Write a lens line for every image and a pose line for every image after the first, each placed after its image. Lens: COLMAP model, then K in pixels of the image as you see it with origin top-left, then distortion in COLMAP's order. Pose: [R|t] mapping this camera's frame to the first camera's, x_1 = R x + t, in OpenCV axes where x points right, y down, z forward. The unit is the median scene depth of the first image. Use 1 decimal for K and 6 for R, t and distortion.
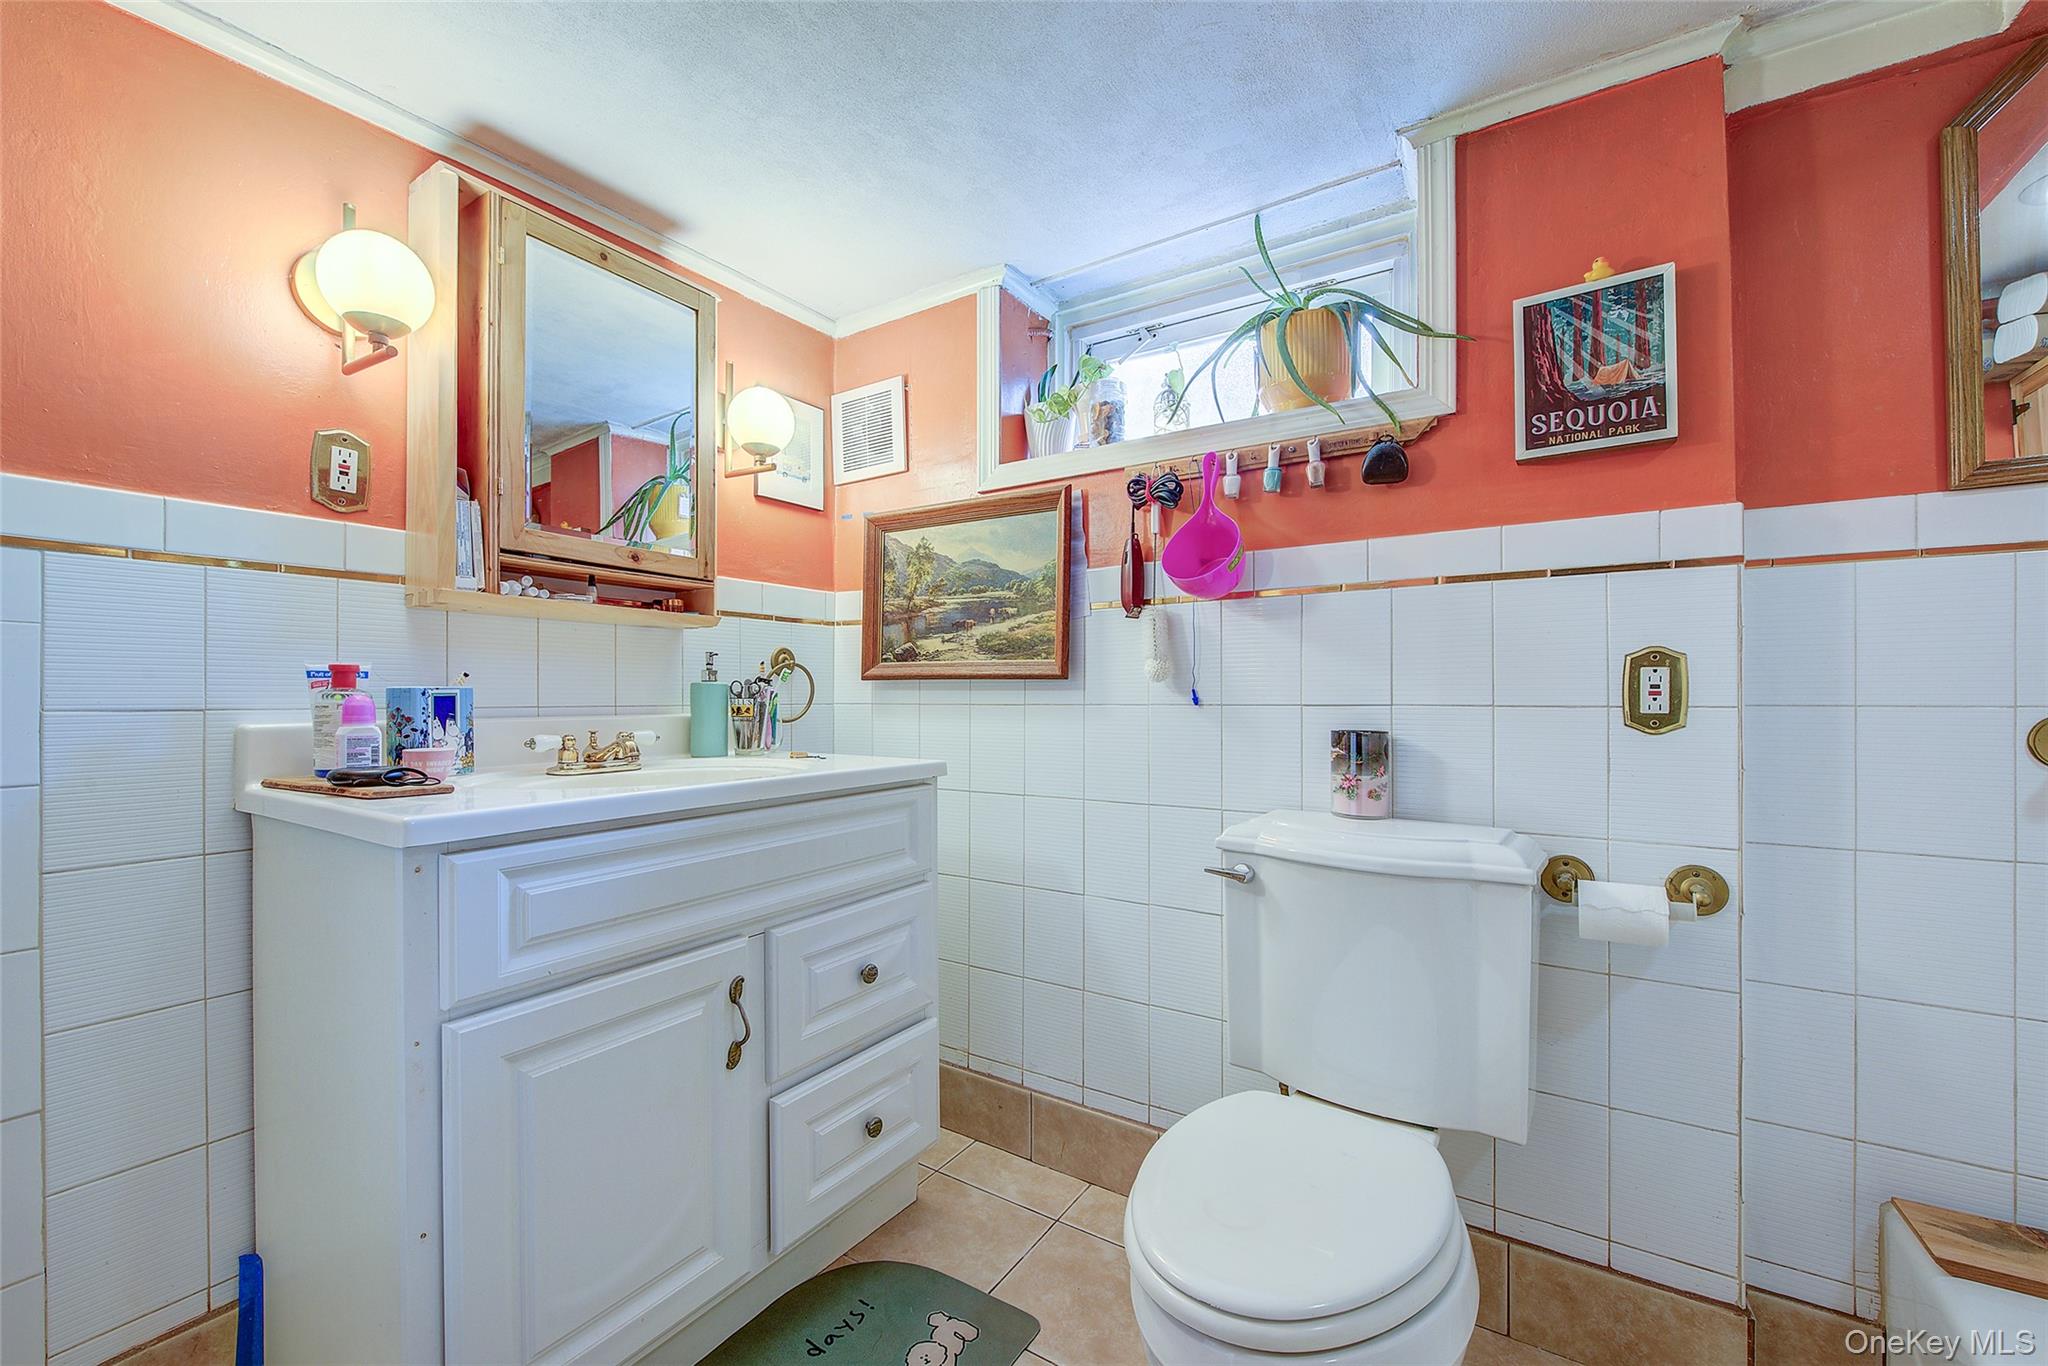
lens RADIAL K [[833.6, 0, 1022.9], [0, 833.6, 694.2], [0, 0, 1]] dist [-0.000590, -0.000151]
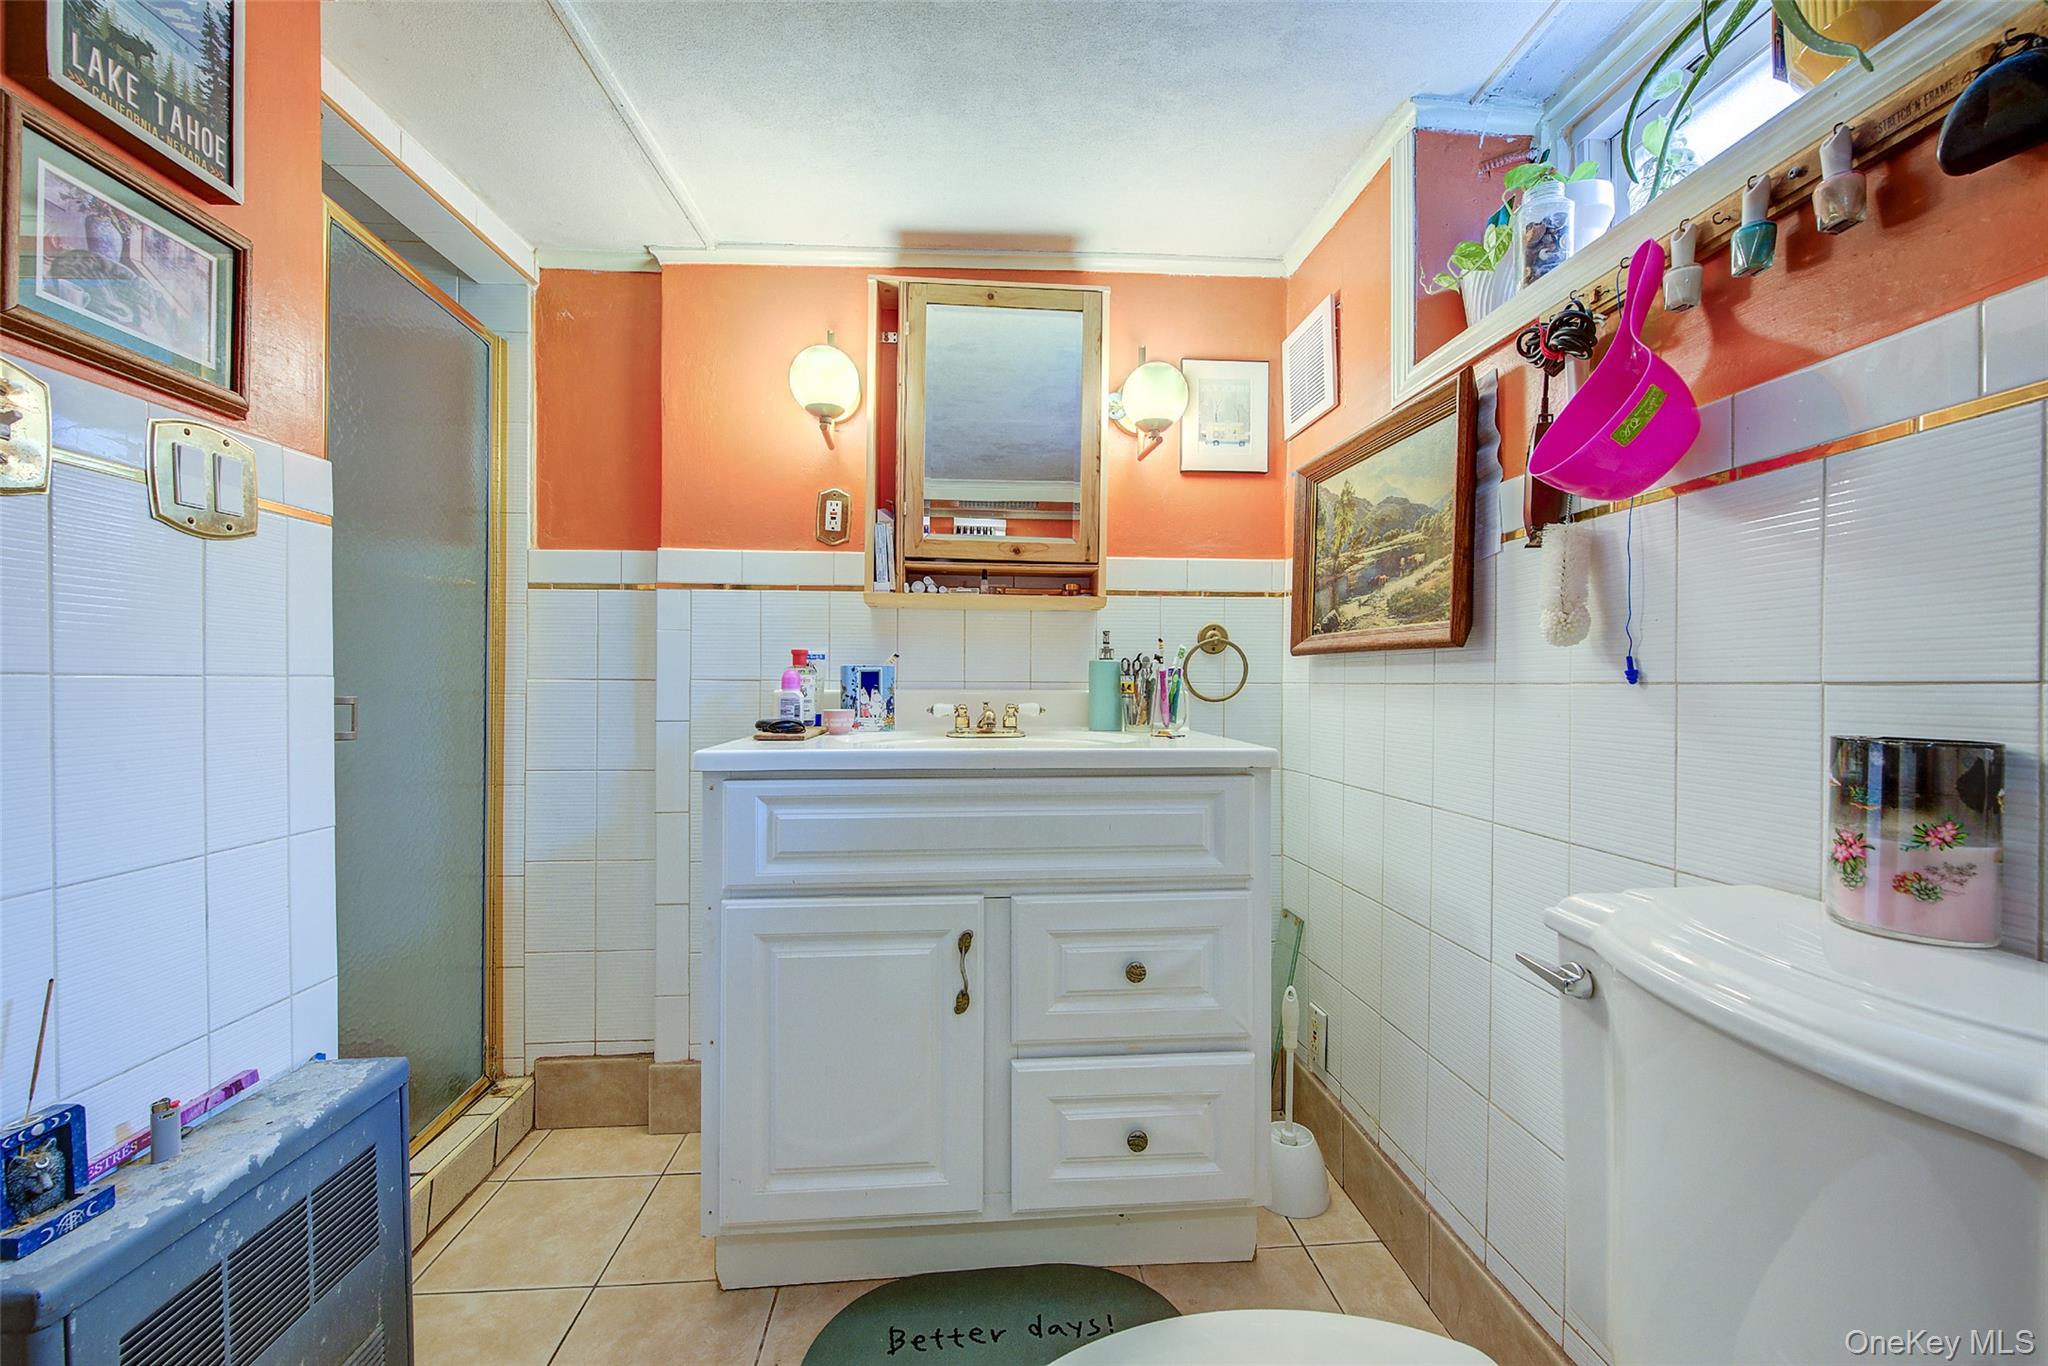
lens RADIAL K [[815.6, 0, 1024.0], [0, 815.6, 683.0], [0, 0, 1]] dist [-0.000706, -0.000103]
pose [[0.608920, 0.004324, -0.793220, 0.376888], [-0.002792, 0.999991, 0.003309, 0.011531], [0.793227, 0.000200, 0.608926, 0.294786]]
